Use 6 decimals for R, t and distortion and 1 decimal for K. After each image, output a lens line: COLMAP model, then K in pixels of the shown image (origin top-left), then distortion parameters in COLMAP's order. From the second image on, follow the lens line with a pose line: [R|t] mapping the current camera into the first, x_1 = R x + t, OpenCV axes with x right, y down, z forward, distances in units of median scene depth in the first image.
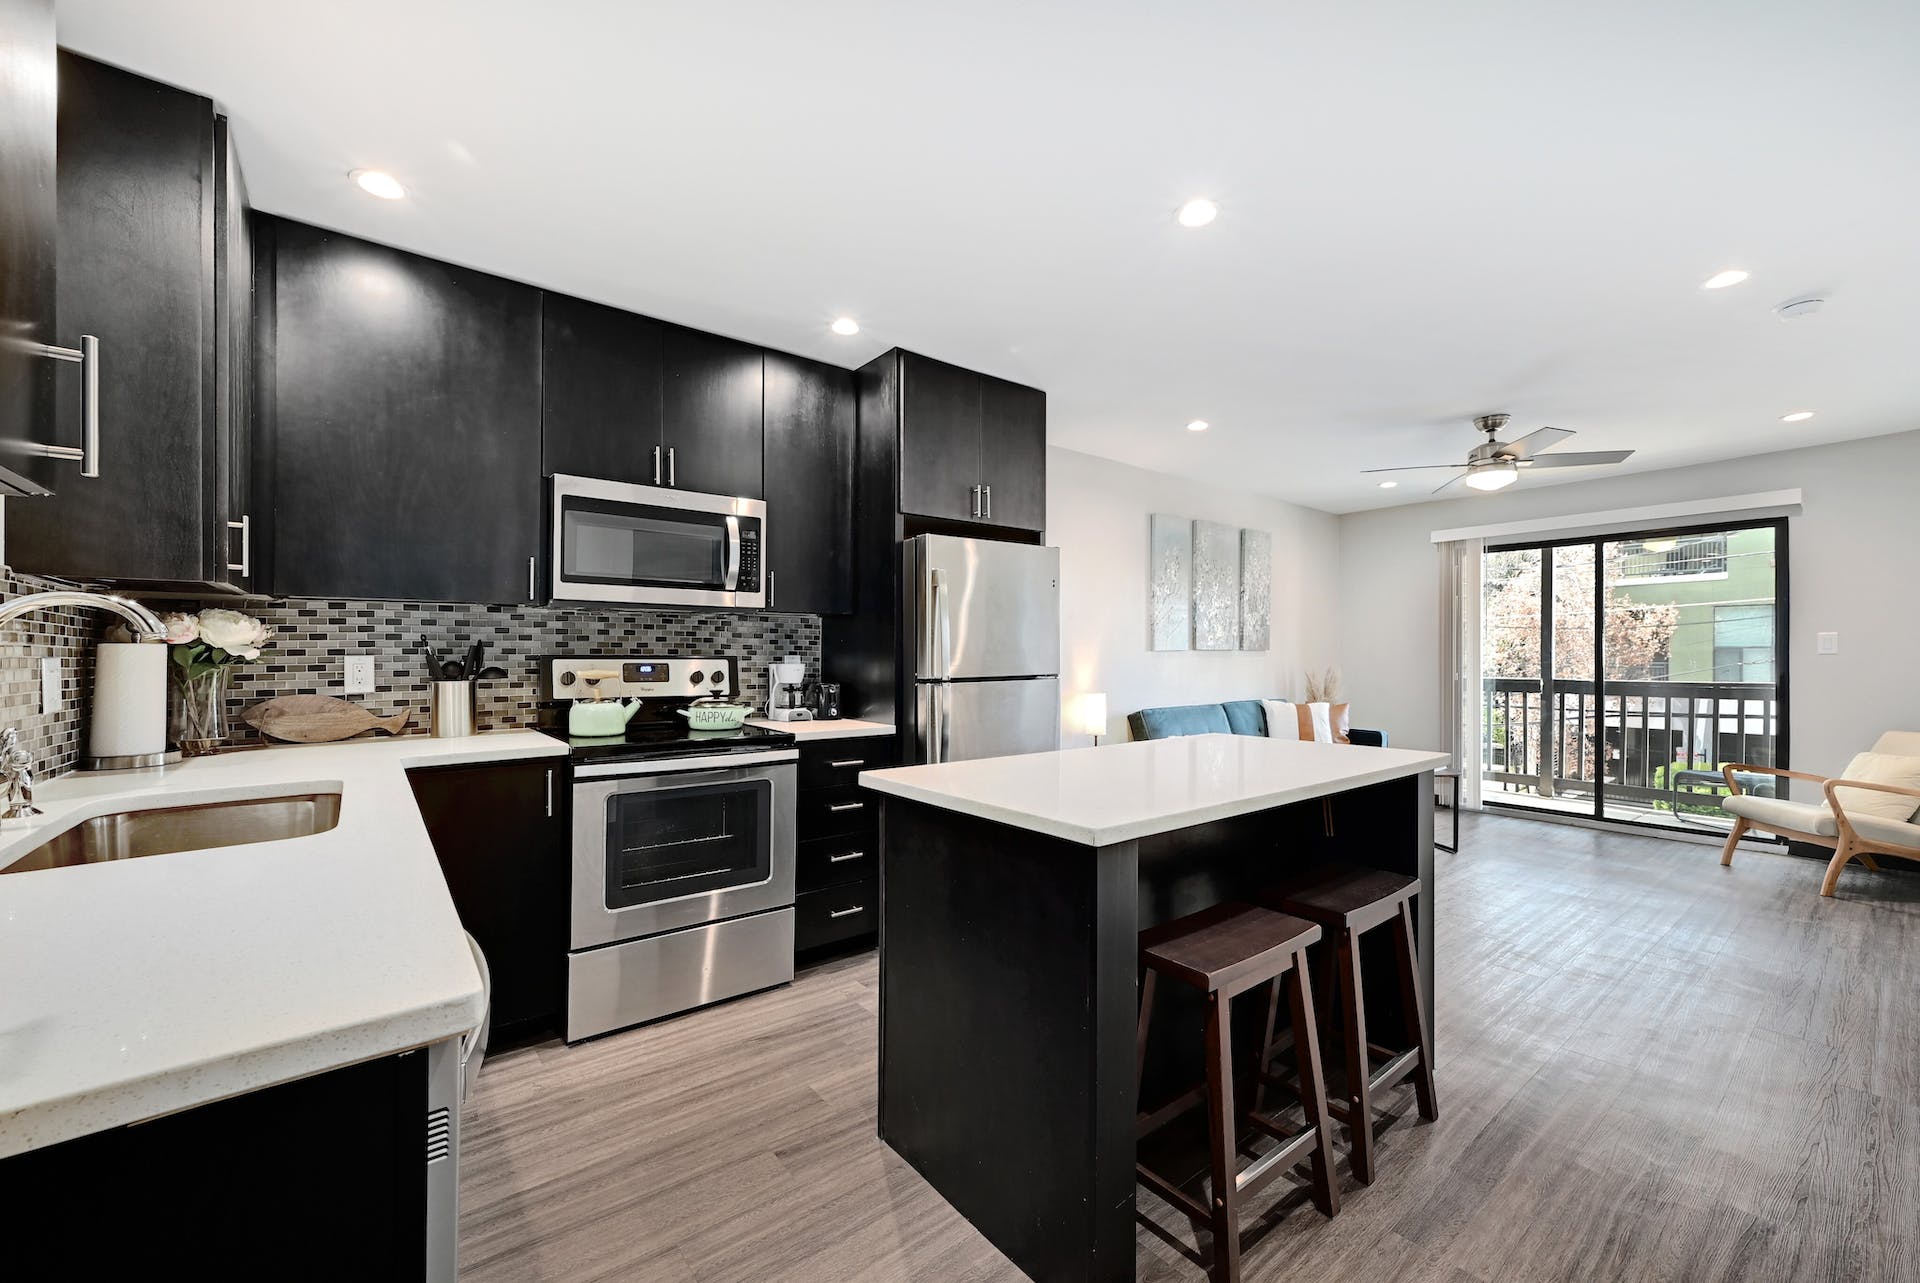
lens RADIAL K [[784.8, 0, 960.0], [0, 784.8, 641.5], [0, 0, 1]] dist [0.031949, 0.000073]
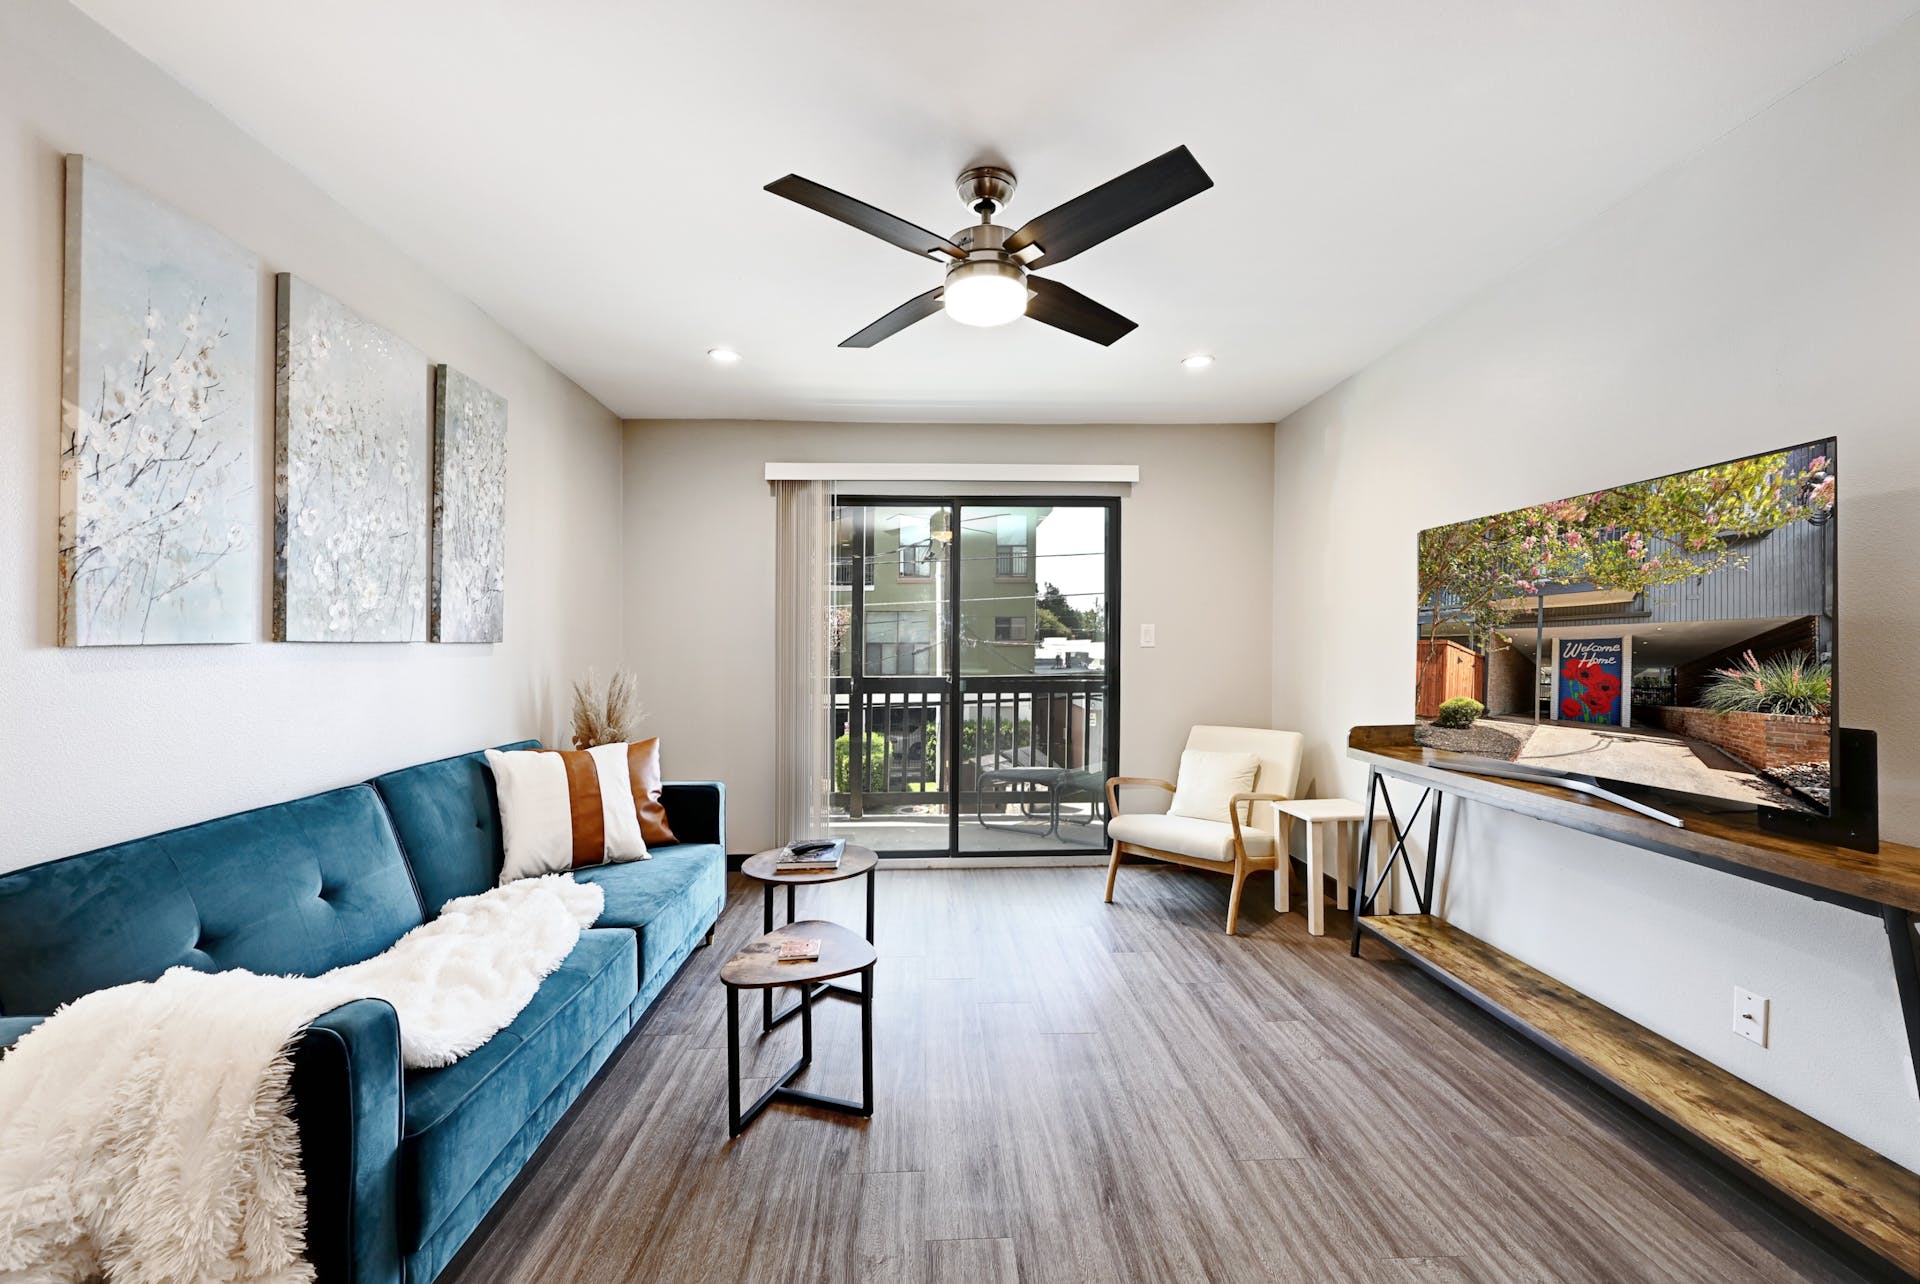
lens RADIAL K [[708.9, 0, 960.0], [0, 708.9, 642.0], [0, 0, 1]] dist [-0.000221, -0.000034]
pose [[0.558763, -0.001080, 0.829327, 0.202157], [-0.011048, 0.999901, 0.008746, 0.004662], [-0.829254, -0.014050, 0.558696, 0.562008]]
